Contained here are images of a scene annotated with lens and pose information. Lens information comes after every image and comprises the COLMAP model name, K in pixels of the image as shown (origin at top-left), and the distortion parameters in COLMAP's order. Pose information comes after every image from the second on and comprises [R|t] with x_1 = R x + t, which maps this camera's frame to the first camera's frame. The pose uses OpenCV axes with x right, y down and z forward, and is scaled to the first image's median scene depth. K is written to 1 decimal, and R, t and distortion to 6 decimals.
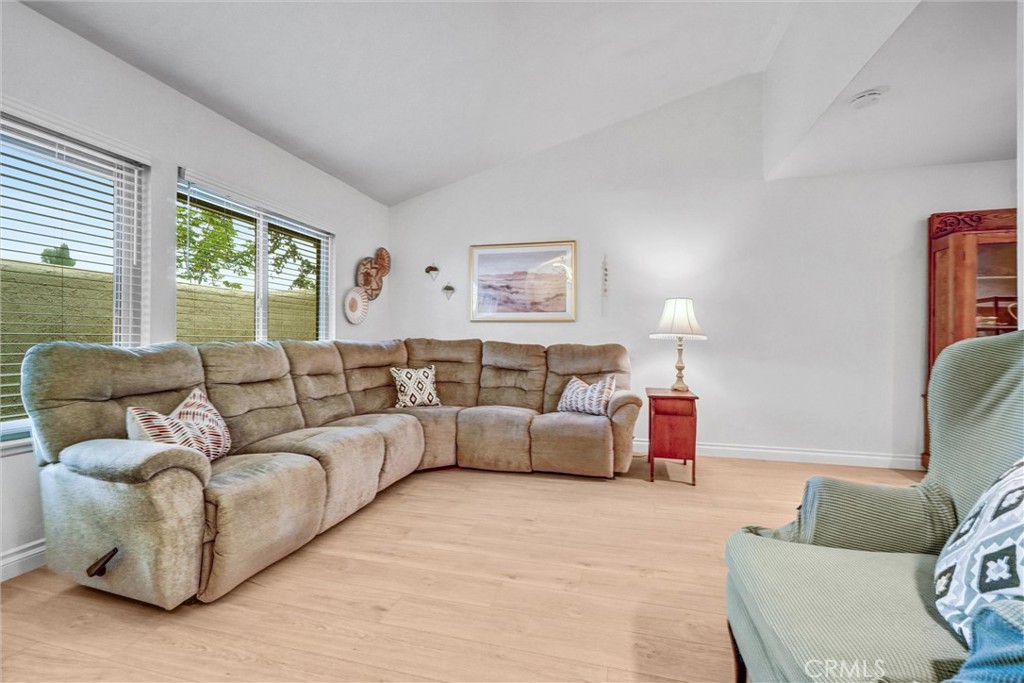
lens RADIAL K [[454.9, 0, 511.5], [0, 454.9, 339.7], [0, 0, 1]] dist [-0.002748, 0.000889]
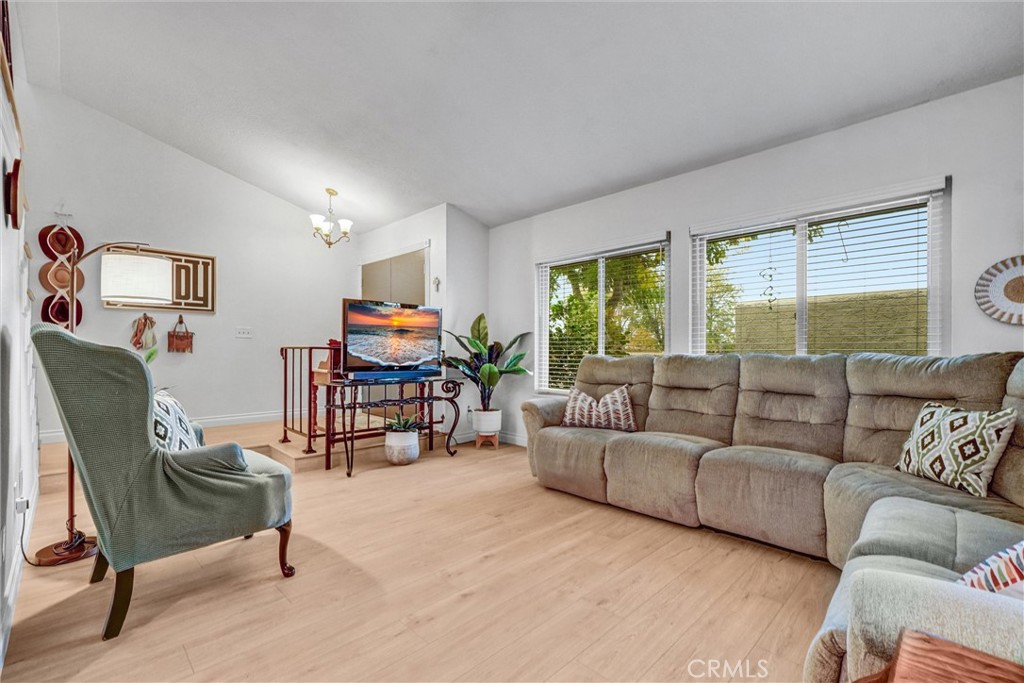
lens RADIAL K [[454.9, 0, 511.7], [0, 454.9, 349.9], [0, 0, 1]] dist [-0.002748, 0.000889]
pose [[-0.502772, -0.012586, -0.864328, 0.509214], [-0.007902, 0.999919, -0.009964, 0.004580], [0.864383, 0.001820, -0.502831, 0.855847]]
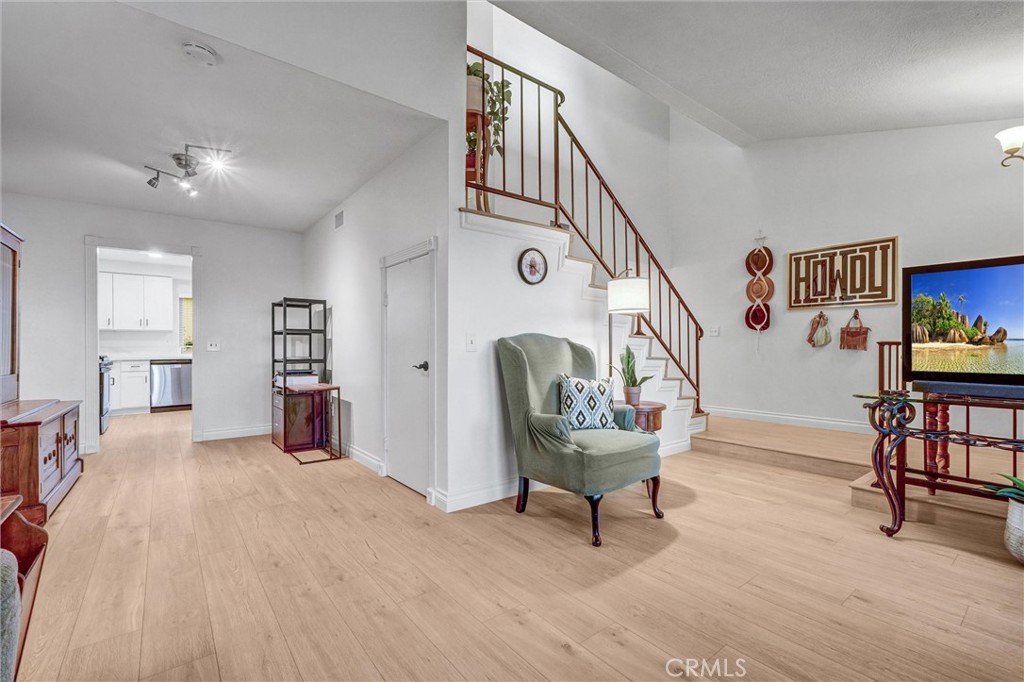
lens RADIAL K [[454.9, 0, 502.7], [0, 454.9, 344.8], [0, 0, 1]] dist [-0.002748, 0.000889]
pose [[-0.788813, -0.006311, 0.614601, -0.116225], [-0.006476, 0.999977, 0.001957, -0.002460], [-0.614599, -0.002437, -0.788836, 0.920863]]
